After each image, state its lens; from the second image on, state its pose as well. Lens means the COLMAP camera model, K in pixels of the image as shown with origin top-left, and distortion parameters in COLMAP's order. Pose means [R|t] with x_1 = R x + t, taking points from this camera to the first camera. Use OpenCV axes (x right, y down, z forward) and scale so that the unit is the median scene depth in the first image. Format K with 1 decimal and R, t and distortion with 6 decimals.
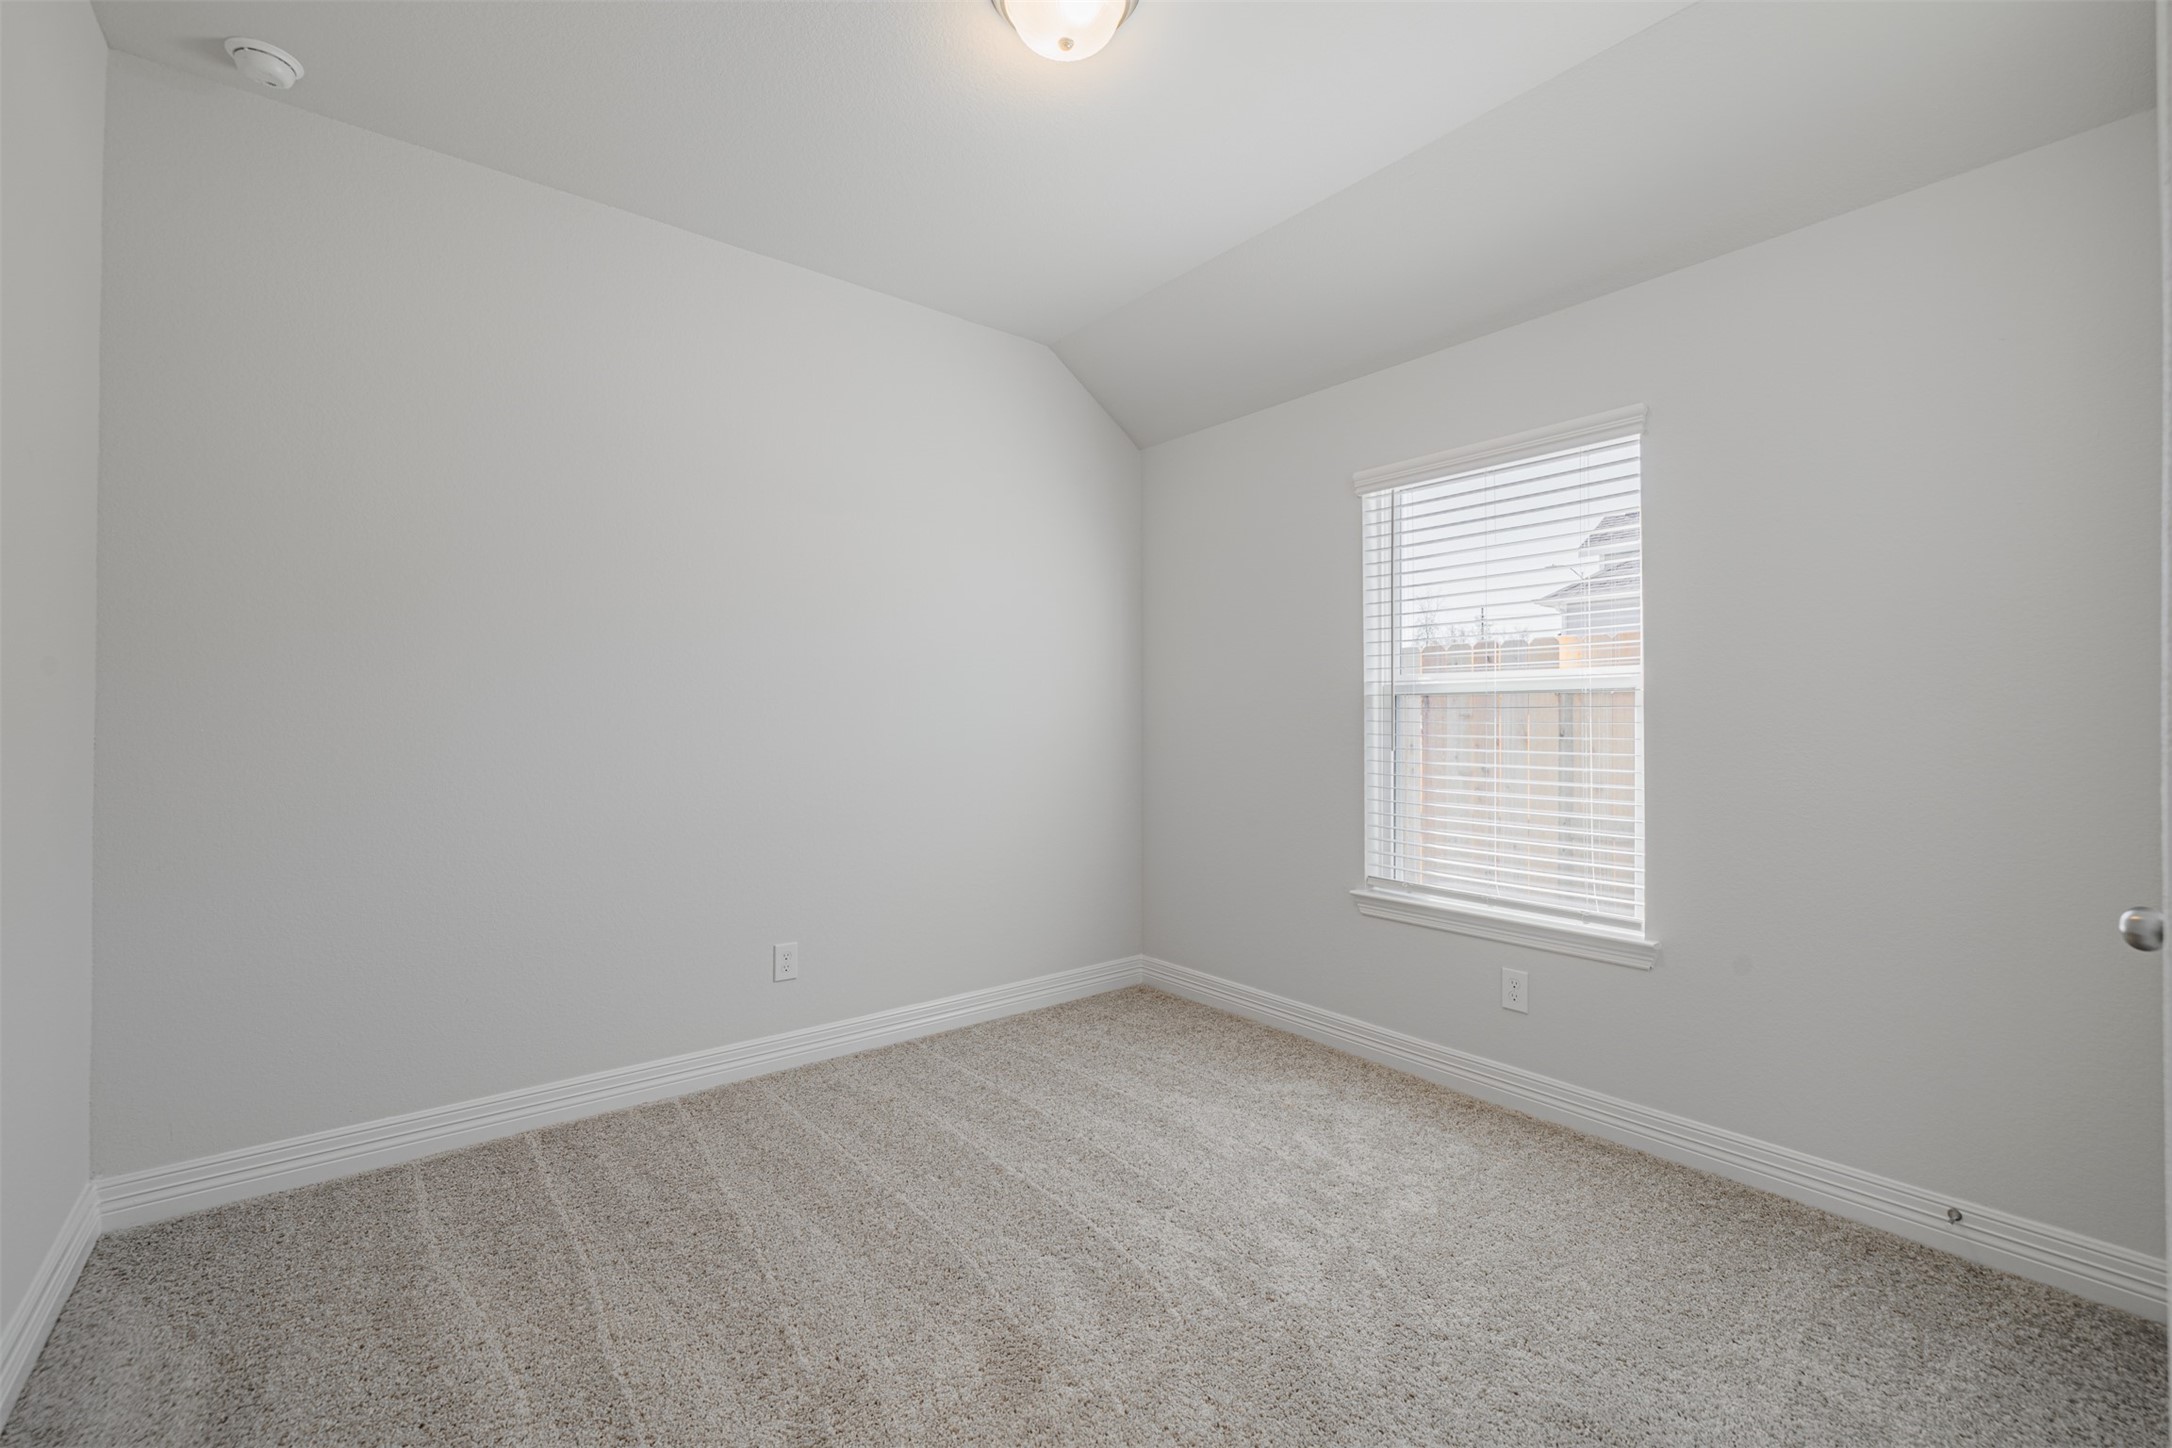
lens RADIAL K [[931.4, 0, 1086.0], [0, 931.4, 724.0], [0, 0, 1]] dist [0.001061, 0.000239]
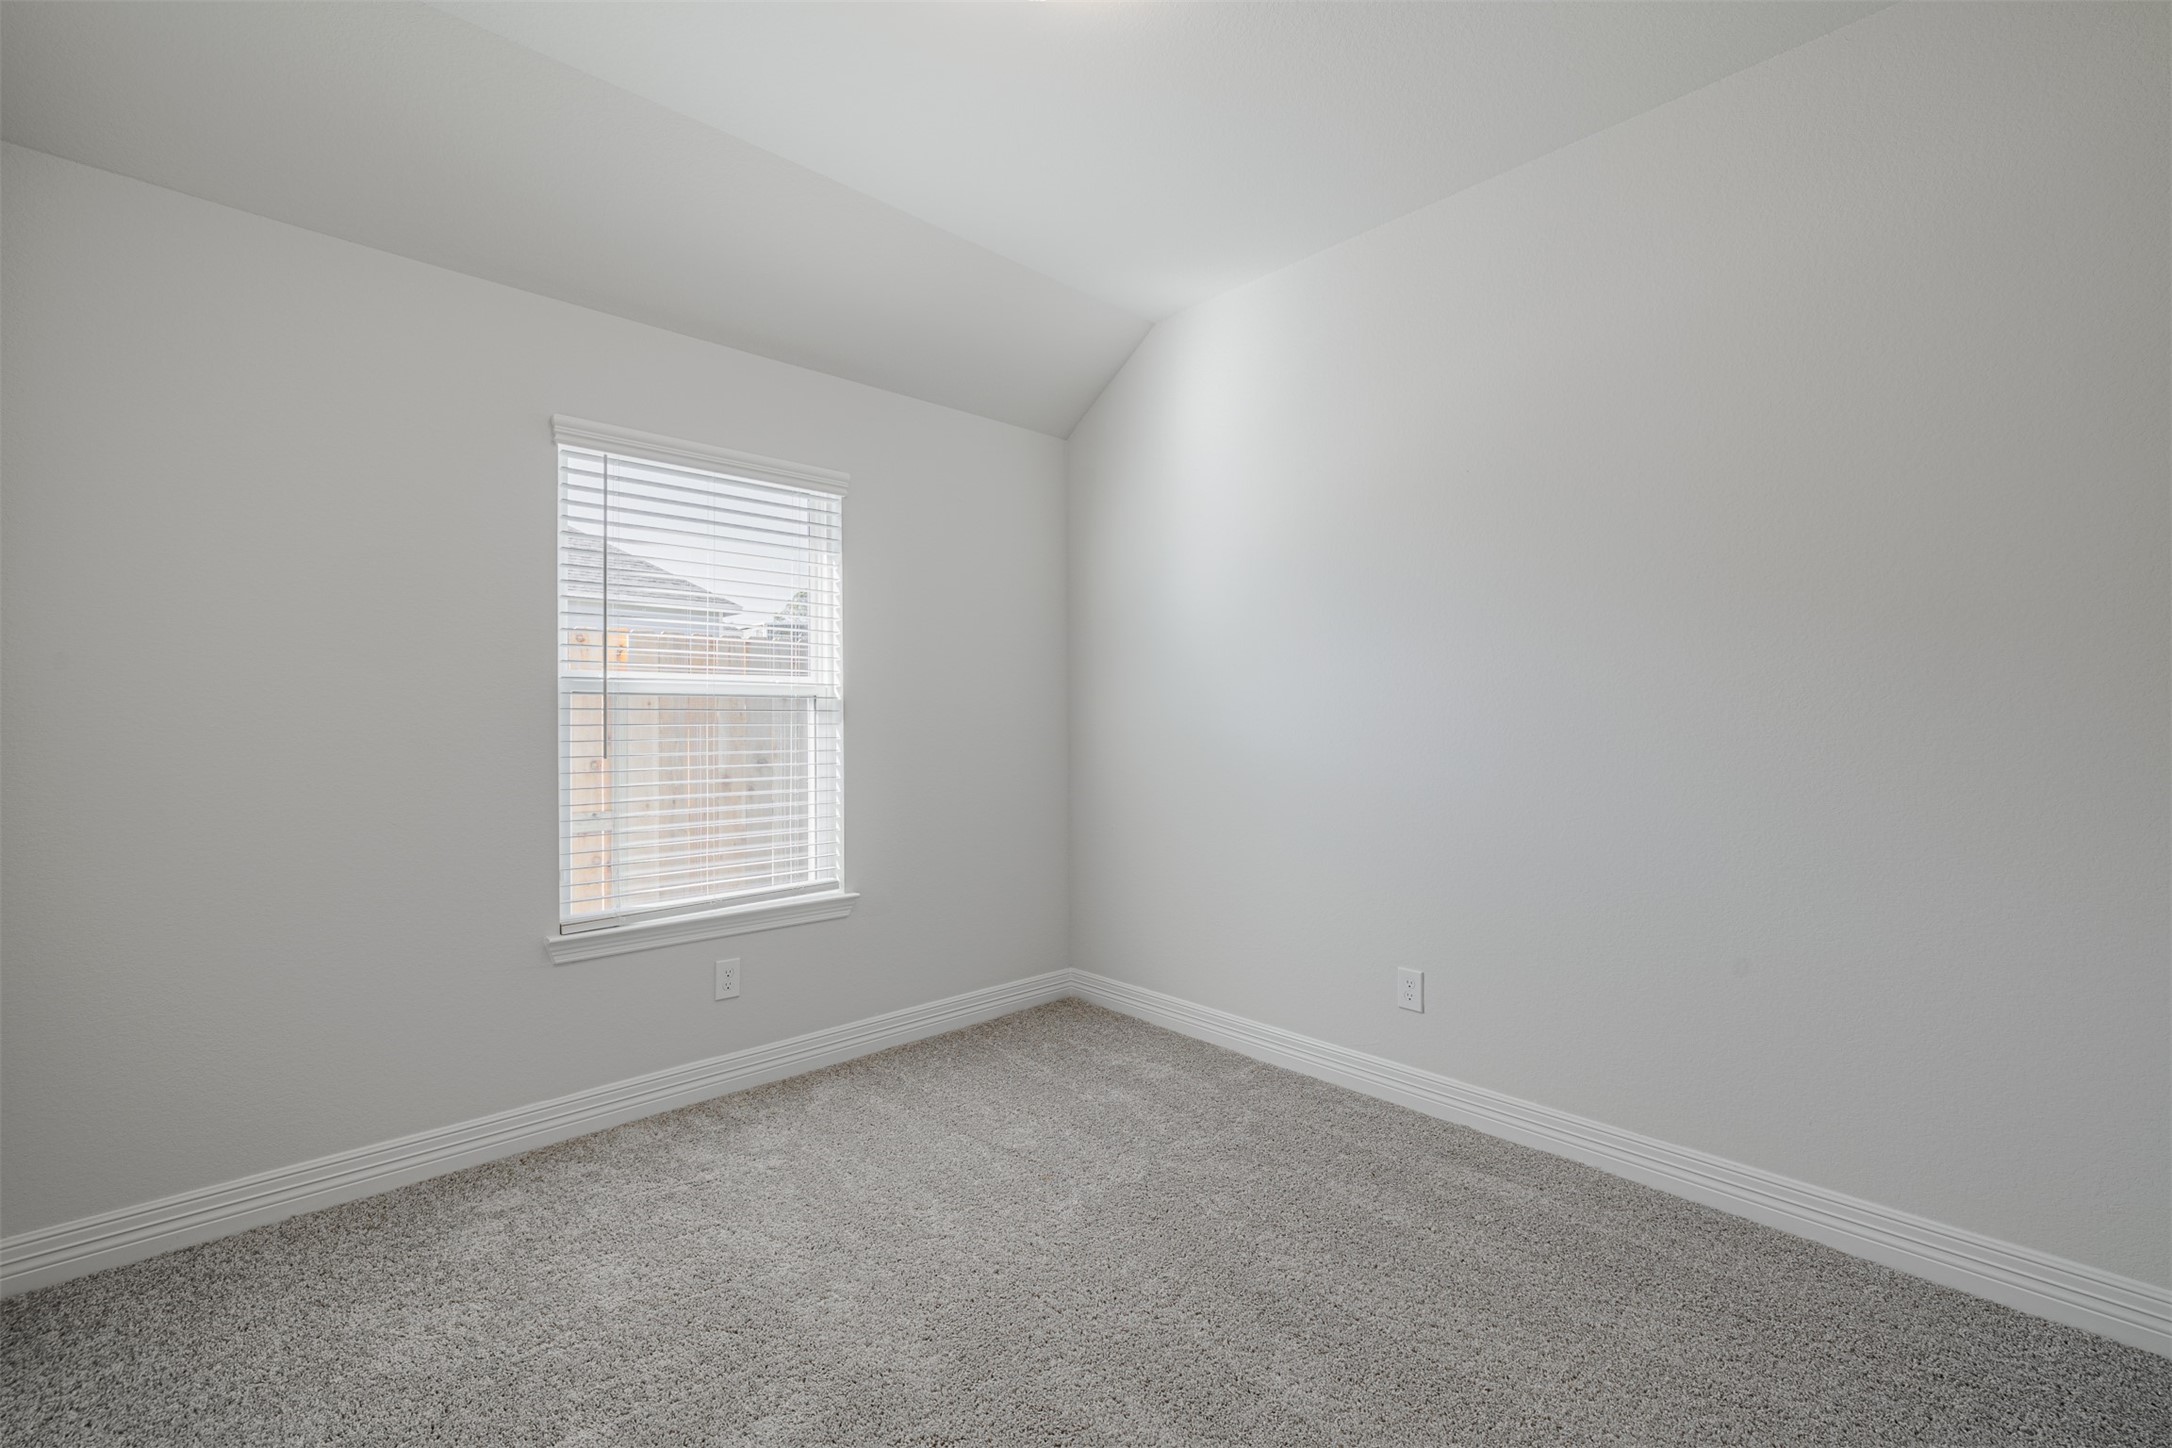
lens RADIAL K [[931.4, 0, 1086.0], [0, 931.4, 724.0], [0, 0, 1]] dist [0.001061, 0.000239]
pose [[-0.089821, -0.003743, 0.995951, -0.624291], [0.001751, 0.999991, 0.003916, -0.005338], [-0.995956, 0.002096, -0.089814, 0.697323]]
